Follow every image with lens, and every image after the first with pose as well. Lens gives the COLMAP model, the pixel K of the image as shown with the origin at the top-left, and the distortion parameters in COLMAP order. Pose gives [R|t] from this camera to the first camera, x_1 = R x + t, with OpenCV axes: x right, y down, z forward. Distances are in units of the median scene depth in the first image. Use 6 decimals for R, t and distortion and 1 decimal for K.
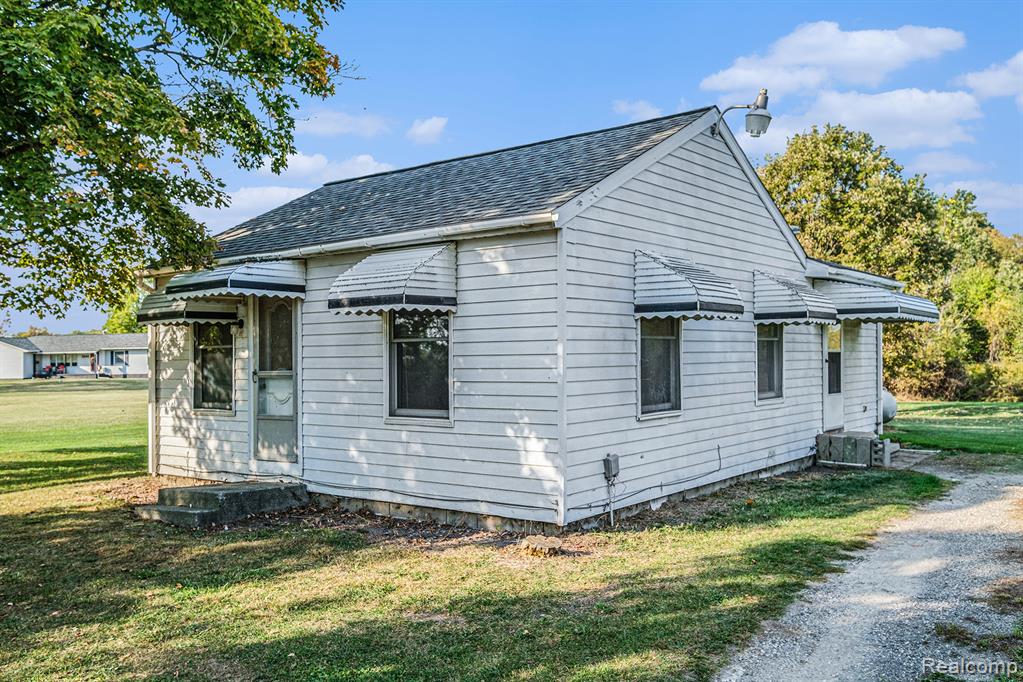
lens RADIAL K [[867.6, 0, 512.3], [0, 867.6, 342.4], [0, 0, 1]] dist [0.017503, 0.005466]
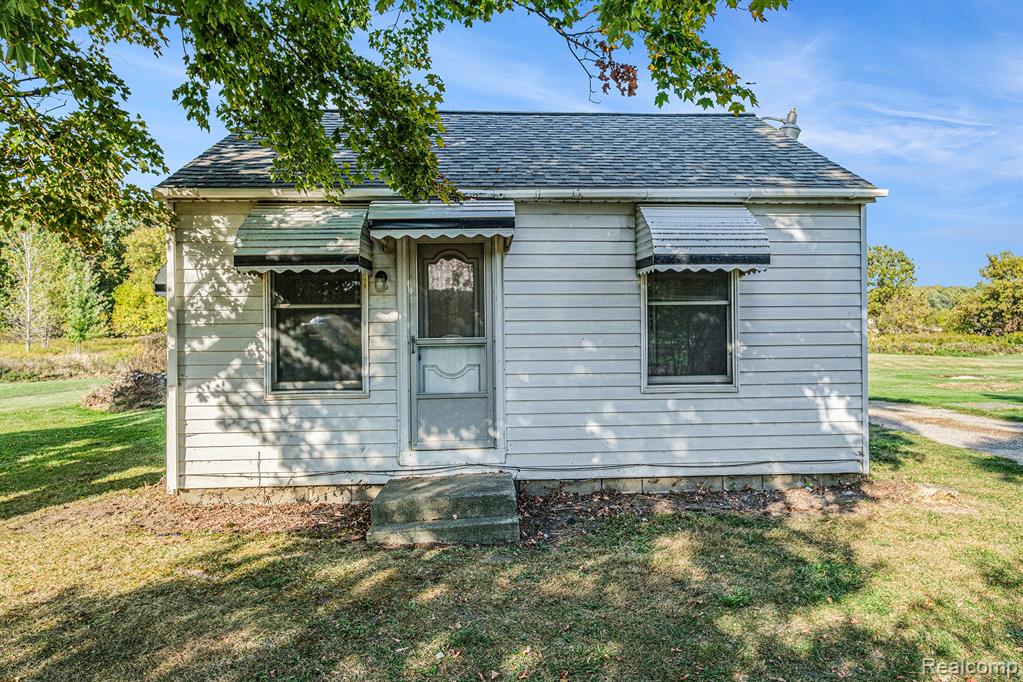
lens RADIAL K [[740.6, 0, 511.7], [0, 740.6, 339.1], [0, 0, 1]] dist [0.003112, 0.000302]
pose [[0.744416, -0.005890, 0.667690, -0.710253], [-0.013302, 0.999632, 0.023649, 0.017941], [-0.667584, -0.026486, 0.744064, 0.467306]]
